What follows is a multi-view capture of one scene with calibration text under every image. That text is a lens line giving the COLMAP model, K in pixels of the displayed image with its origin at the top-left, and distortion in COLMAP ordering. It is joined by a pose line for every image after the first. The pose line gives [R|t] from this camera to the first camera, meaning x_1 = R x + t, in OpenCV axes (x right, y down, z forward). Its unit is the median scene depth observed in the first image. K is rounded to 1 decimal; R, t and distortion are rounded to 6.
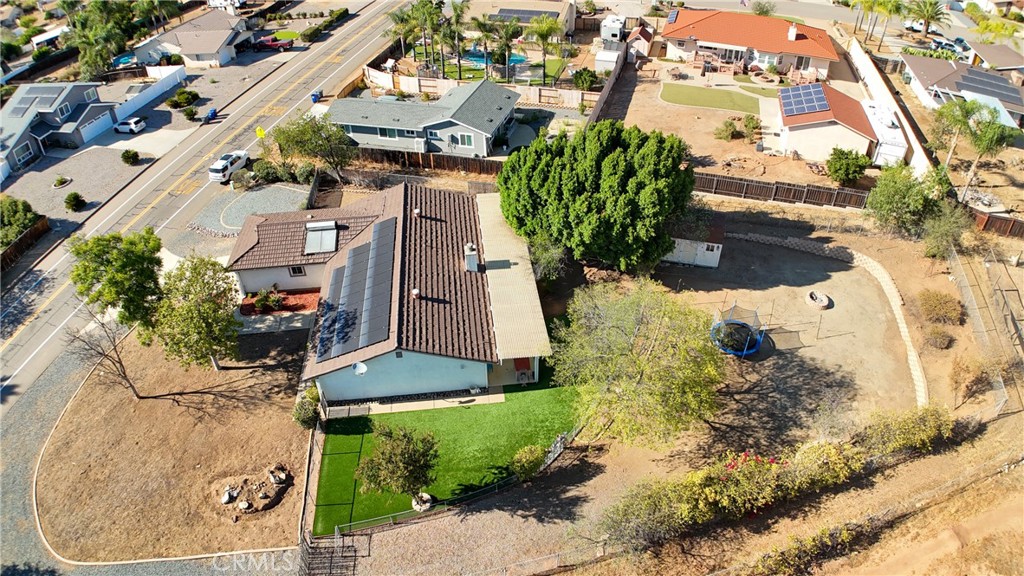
lens RADIAL K [[624.7, 0, 506.5], [0, 624.7, 284.8], [0, 0, 1]] dist [-0.174026, 0.009658]
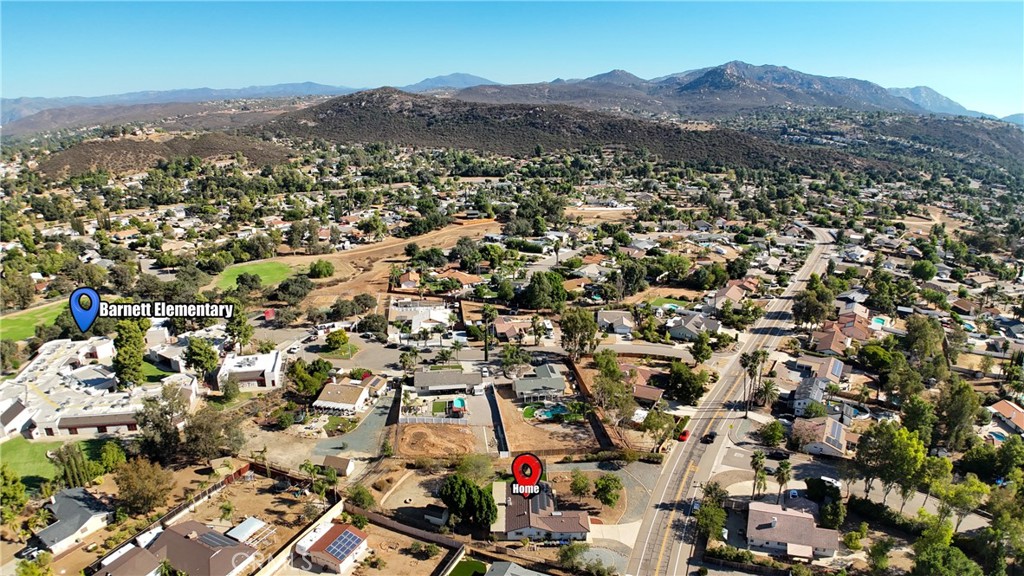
lens RADIAL K [[624.7, 0, 512.0], [0, 624.7, 288.1], [0, 0, 1]] dist [-0.174026, 0.009658]
pose [[-0.993924, -0.010423, 0.109577, -0.304427], [0.083887, 0.572809, 0.815385, -2.460644], [-0.071265, 0.819623, -0.568454, 1.381863]]
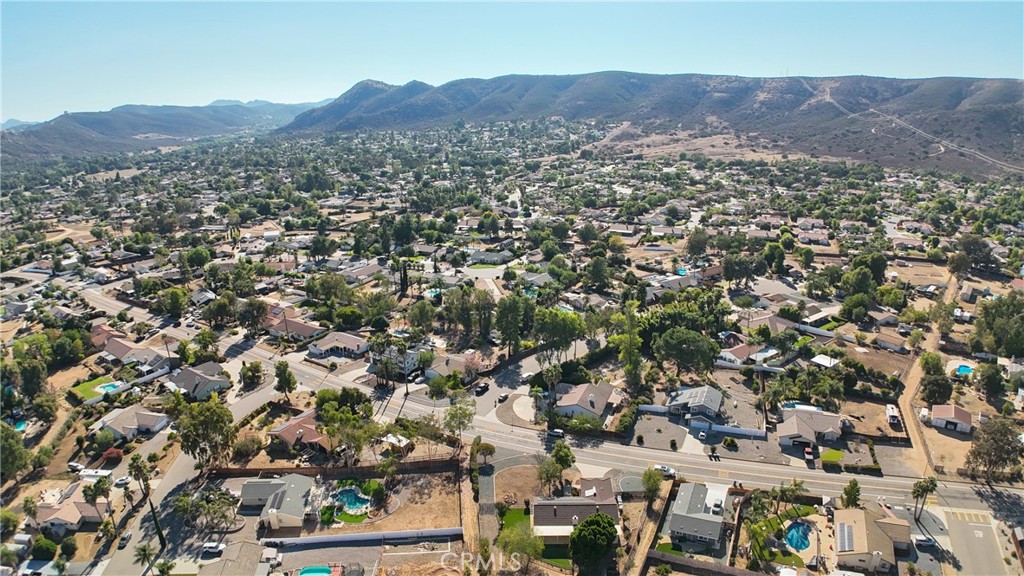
lens RADIAL K [[624.7, 0, 515.7], [0, 624.7, 287.4], [0, 0, 1]] dist [-0.174026, 0.009658]
pose [[-0.121796, 0.321752, -0.938958, 1.809880], [-0.602683, 0.727668, 0.327526, -1.259708], [0.788631, 0.605785, 0.105287, -0.226660]]
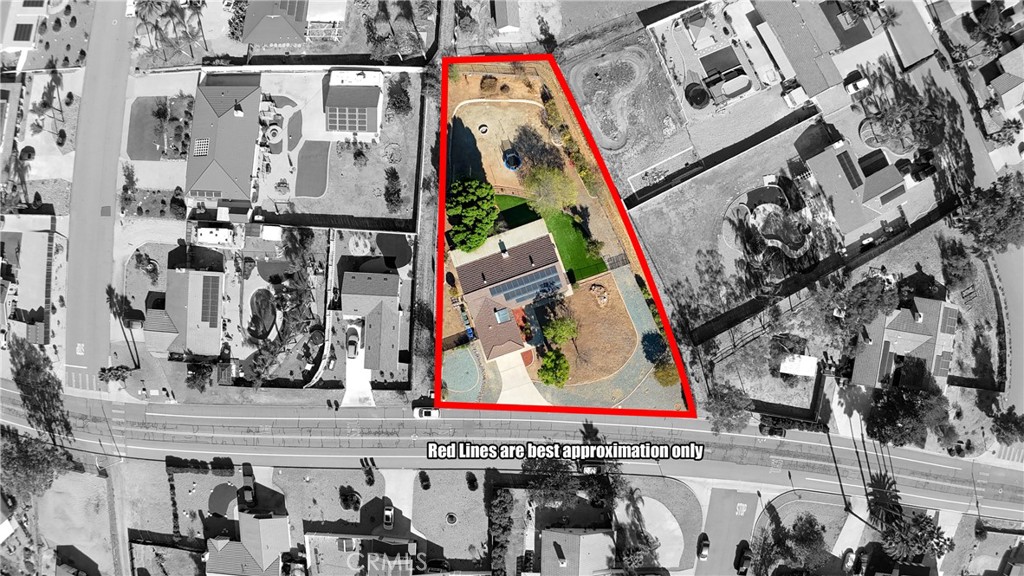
lens RADIAL K [[624.7, 0, 511.7], [0, 624.7, 285.3], [0, 0, 1]] dist [-0.174026, 0.009658]
pose [[-0.231238, -0.972629, 0.022833, -0.183474], [0.626955, -0.131028, 0.767958, -1.535246], [-0.743947, 0.191896, 0.640093, -0.547525]]
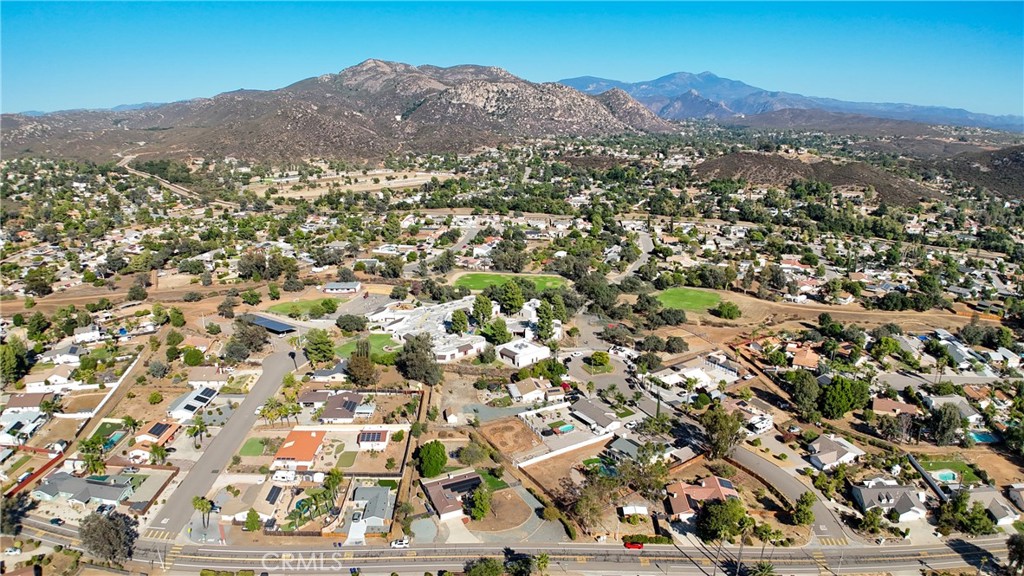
lens RADIAL K [[624.7, 0, 518.9], [0, 624.7, 295.3], [0, 0, 1]] dist [-0.174026, 0.009658]
pose [[-0.332466, -0.244193, 0.910953, -3.095786], [0.592402, 0.697500, 0.403180, -1.926289], [-0.733844, 0.673694, -0.087234, 0.032280]]
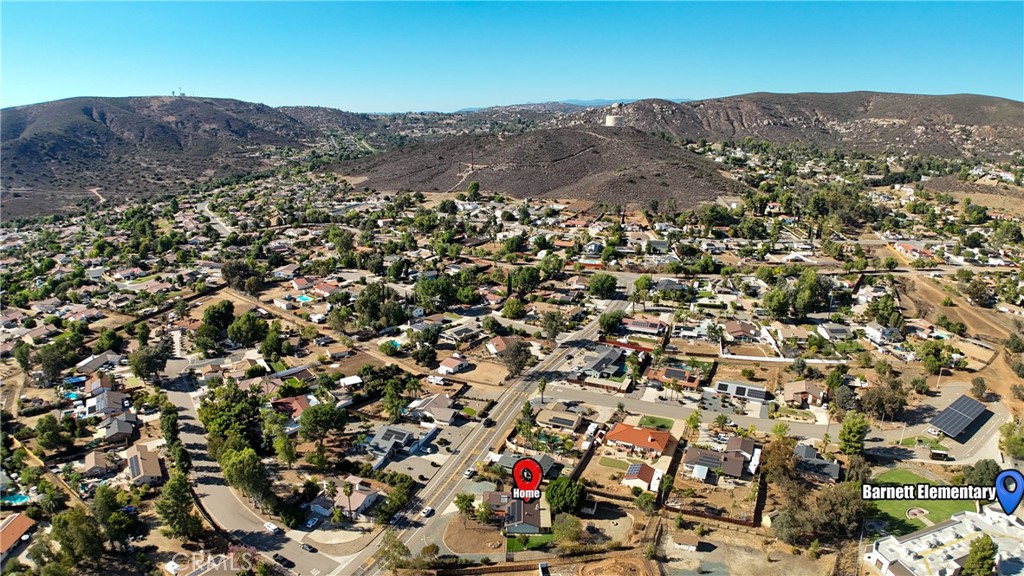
lens RADIAL K [[624.7, 0, 514.7], [0, 624.7, 289.6], [0, 0, 1]] dist [-0.174026, 0.009658]
pose [[0.992354, 0.068644, -0.102573, 0.095476], [-0.102588, 0.920813, -0.376270, 0.140529], [0.068621, 0.383915, 0.920815, -2.774307]]
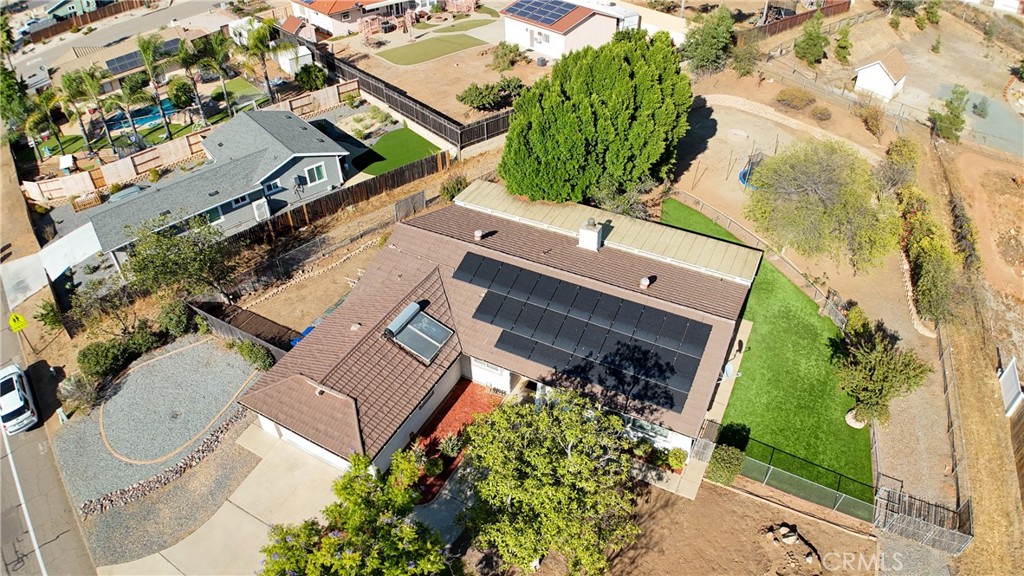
lens RADIAL K [[632.5, 0, 515.7], [0, 632.5, 288.2], [0, 0, 1]] dist [-0.168389, 0.003898]
pose [[0.555936, -0.515987, 0.651684, -0.493242], [0.520422, 0.827392, 0.211148, -0.152028], [-0.648148, 0.221766, 0.728508, 0.327283]]
